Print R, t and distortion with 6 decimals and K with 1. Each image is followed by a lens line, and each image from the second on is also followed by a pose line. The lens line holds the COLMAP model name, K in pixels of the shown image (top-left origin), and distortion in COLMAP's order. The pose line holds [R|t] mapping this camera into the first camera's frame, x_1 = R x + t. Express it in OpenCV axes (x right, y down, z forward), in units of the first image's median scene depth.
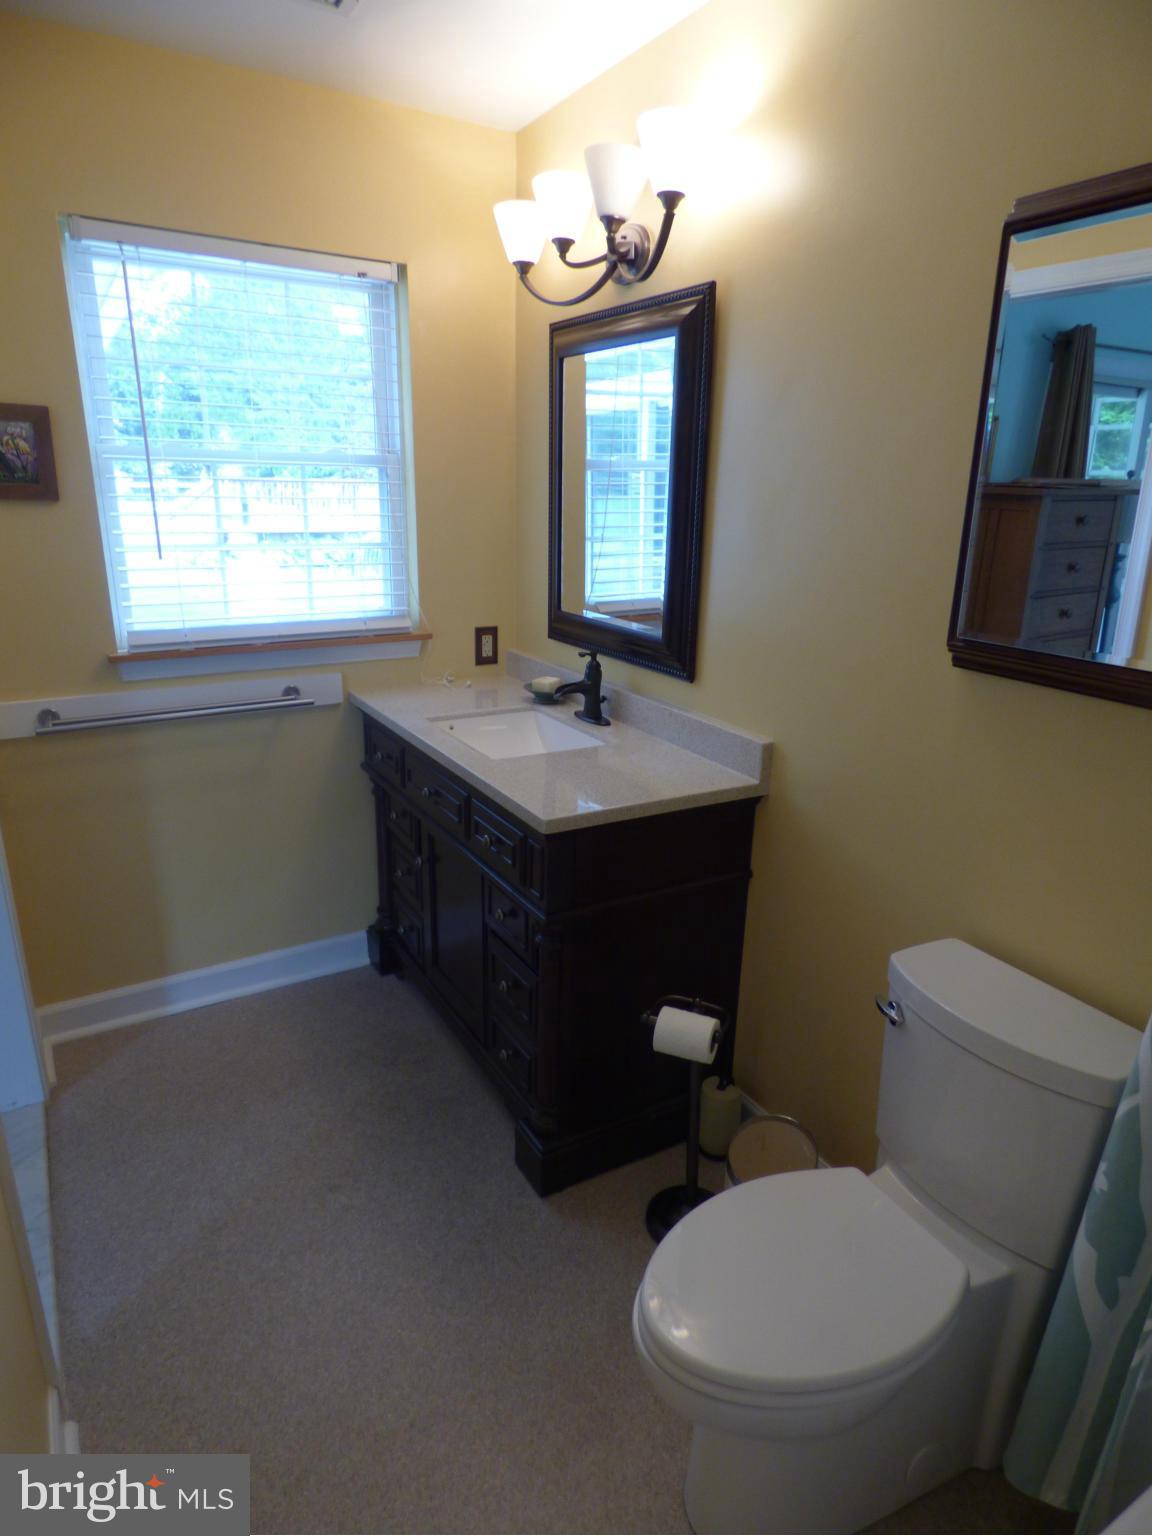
lens RADIAL K [[917.7, 0, 576.0], [0, 917.7, 768.0], [0, 0, 1]] dist [-0.001426, -0.019146]
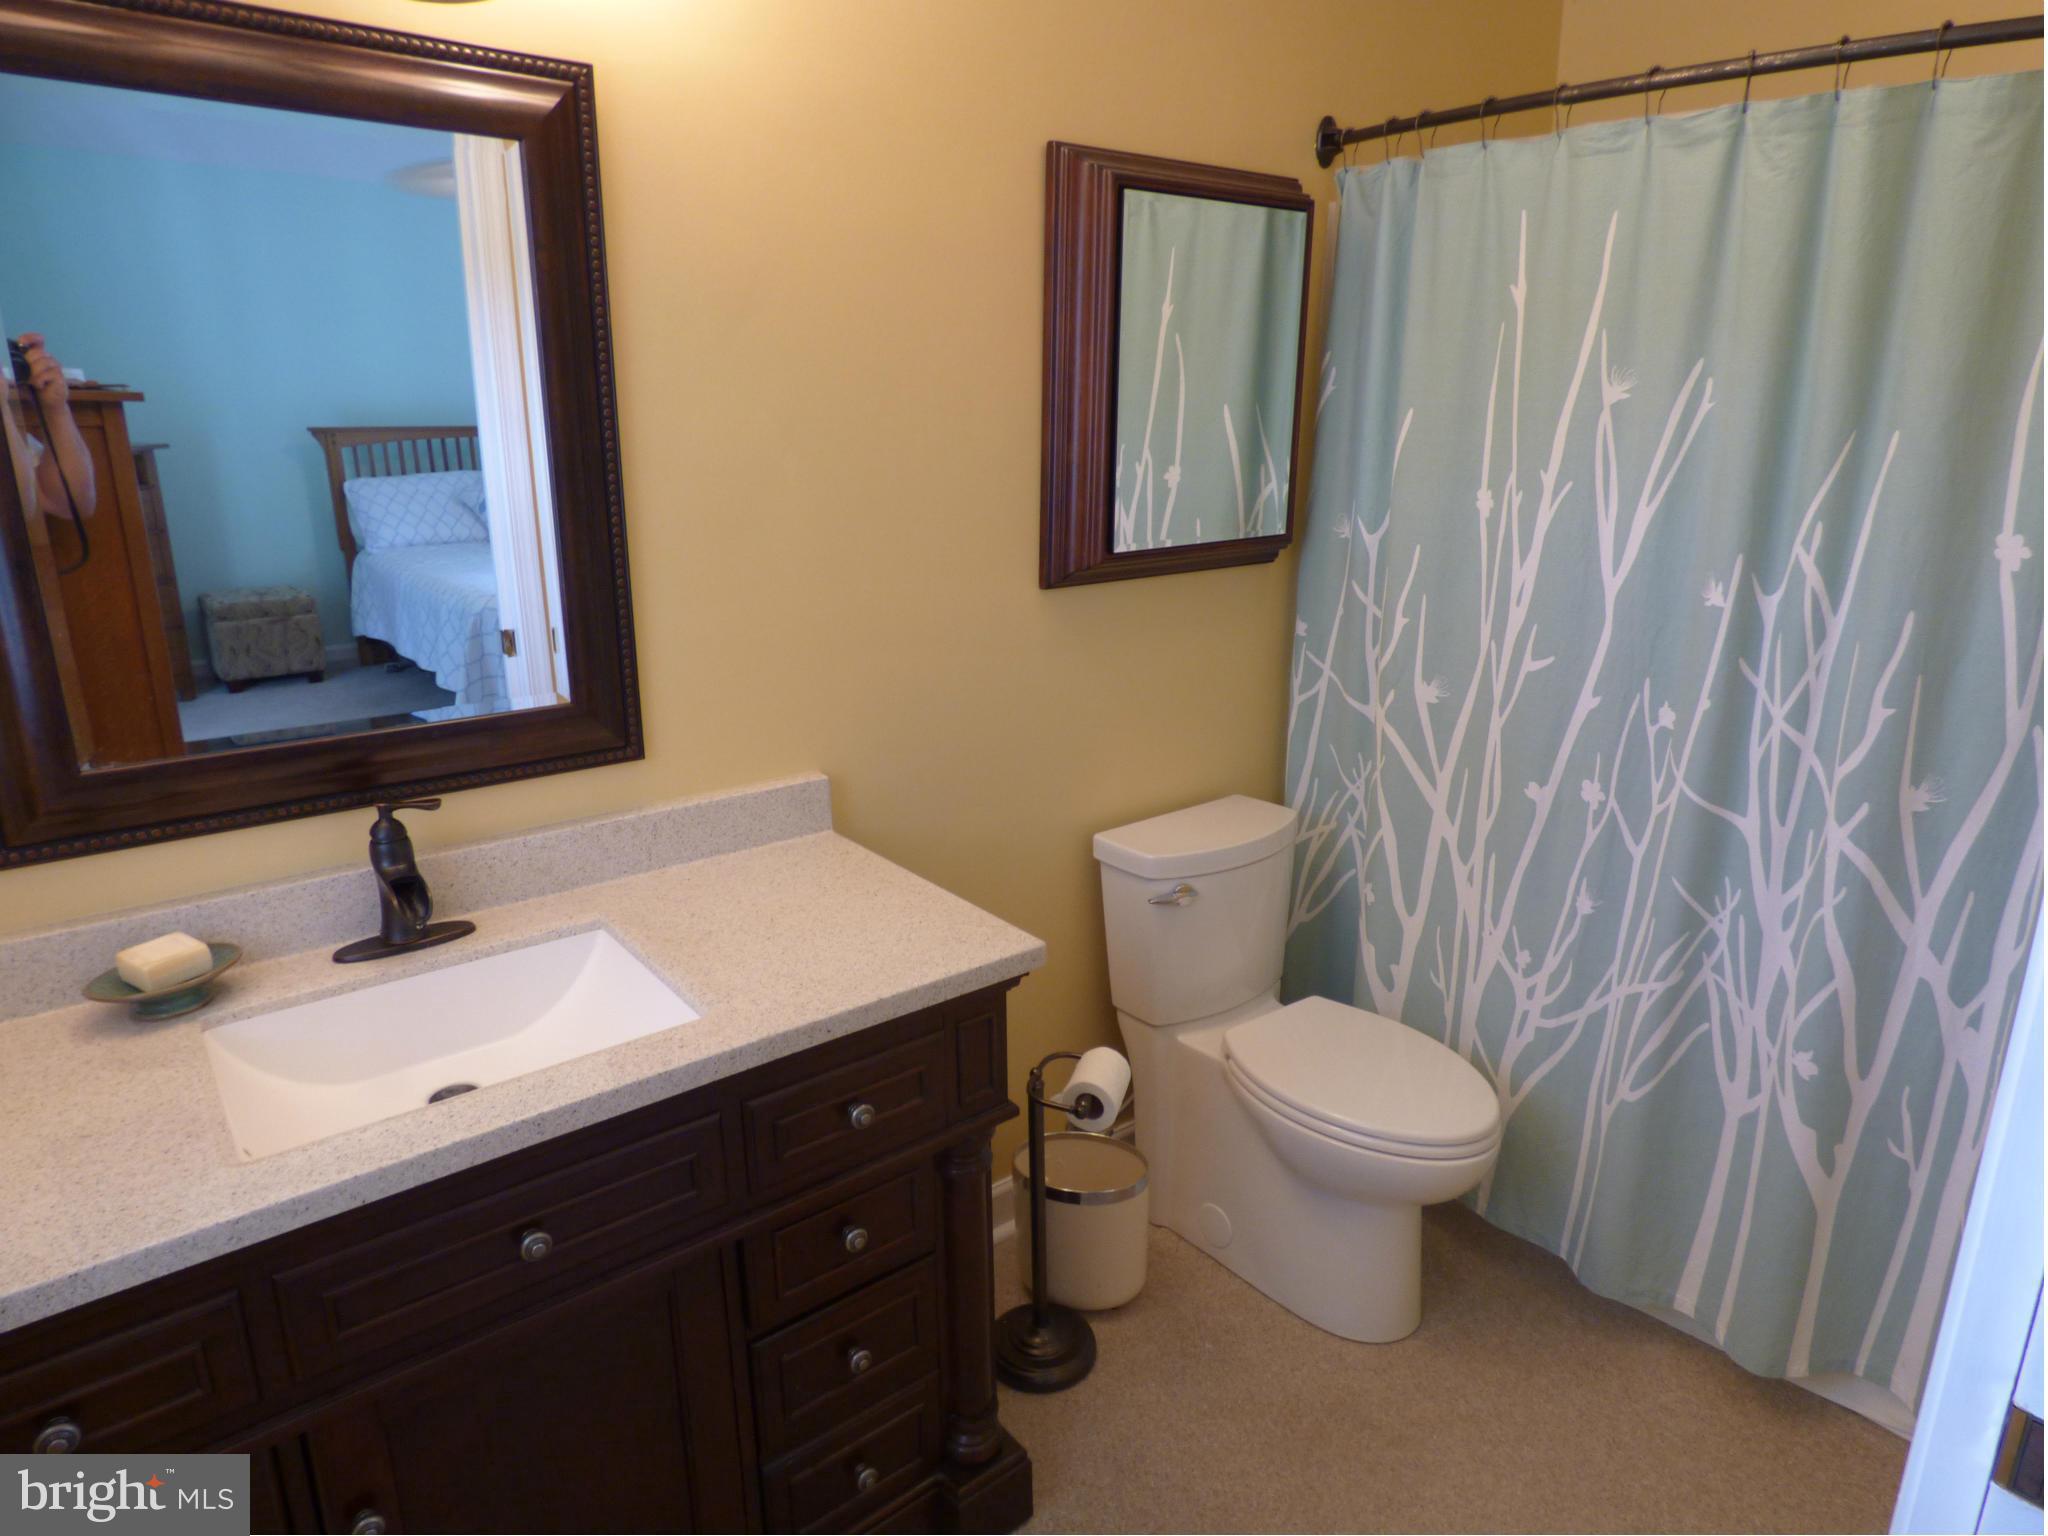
lens RADIAL K [[1223.6, 0, 1038.6], [0, 1223.6, 760.1], [0, 0, 1]] dist [-0.001426, -0.019146]
pose [[-0.151369, -0.275663, 0.949262, -0.666361], [0.298358, 0.902796, 0.309745, -0.263980], [-0.942375, 0.330106, -0.054409, 0.830089]]
